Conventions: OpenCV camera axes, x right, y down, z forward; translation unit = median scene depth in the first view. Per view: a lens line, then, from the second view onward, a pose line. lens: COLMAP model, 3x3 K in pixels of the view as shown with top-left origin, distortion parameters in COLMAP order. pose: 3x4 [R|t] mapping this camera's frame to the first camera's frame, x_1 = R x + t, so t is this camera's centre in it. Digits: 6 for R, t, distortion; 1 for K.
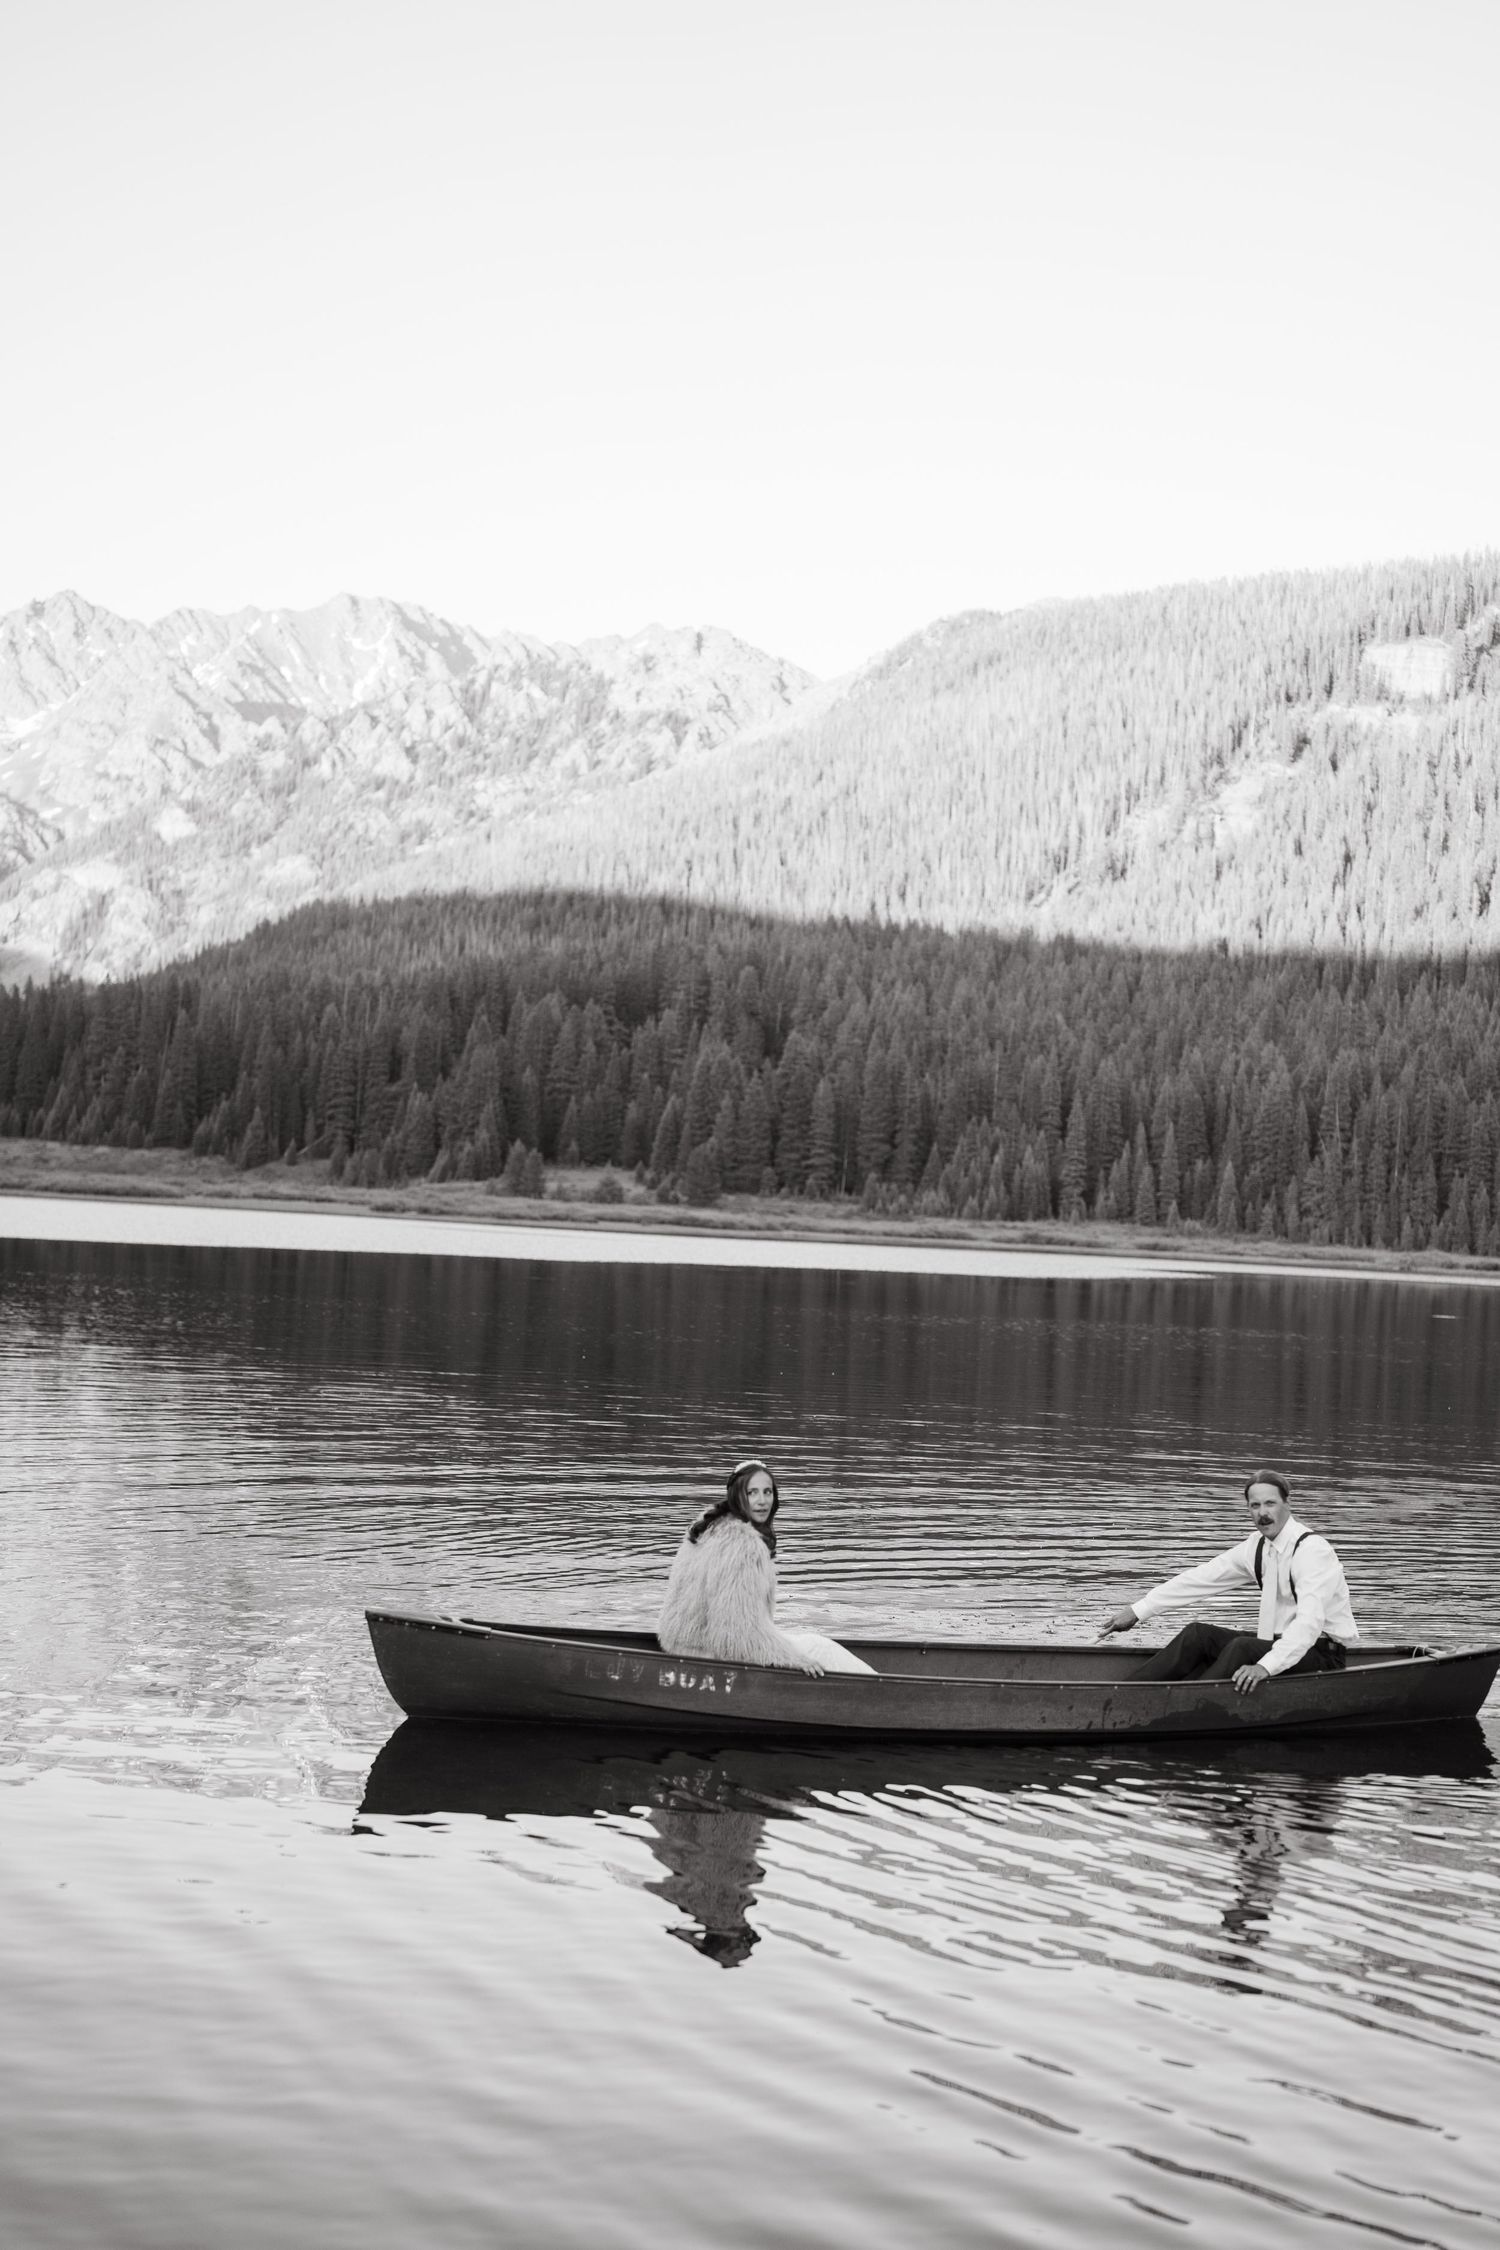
lens RADIAL K [[3290.8, 0, 750.0], [0, 3290.8, 1125.0], [0, 0, 1]] dist [-0.052443, 0.133263]
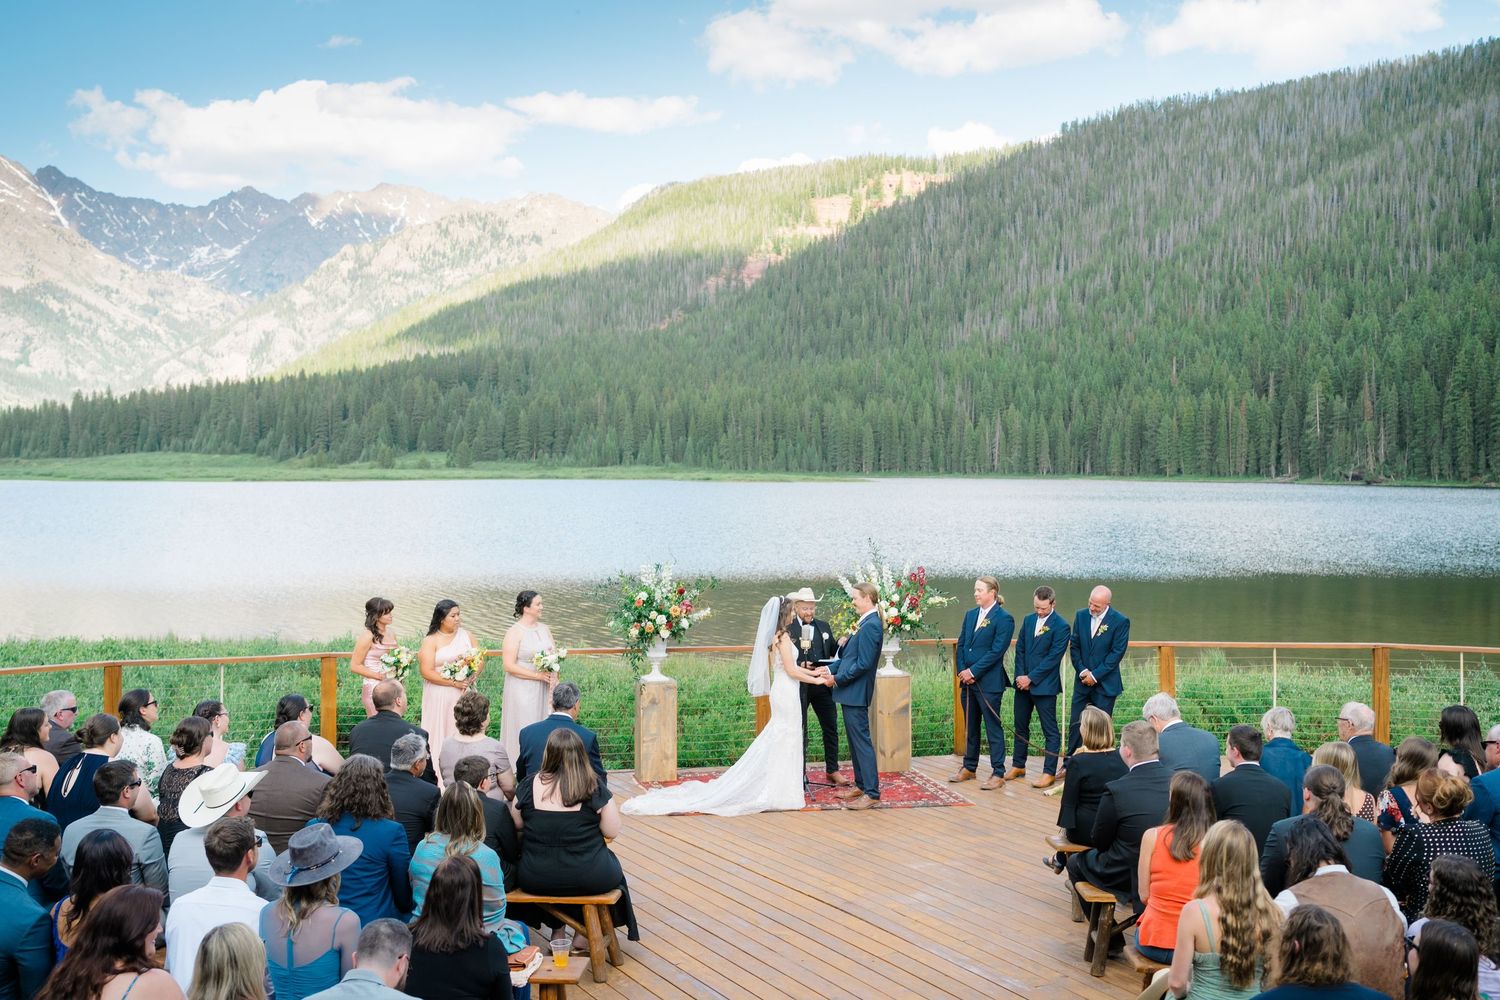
lens RADIAL K [[1556.7, 0, 750.0], [0, 1556.7, 500.0], [0, 0, 1]] dist [-0.039683, 0.201209]
pose [[0.995380, -0.054078, 0.079339, 0.079863], [0.049892, 0.997303, 0.053826, -0.001485], [-0.082036, -0.049619, 0.995393, -0.092580]]
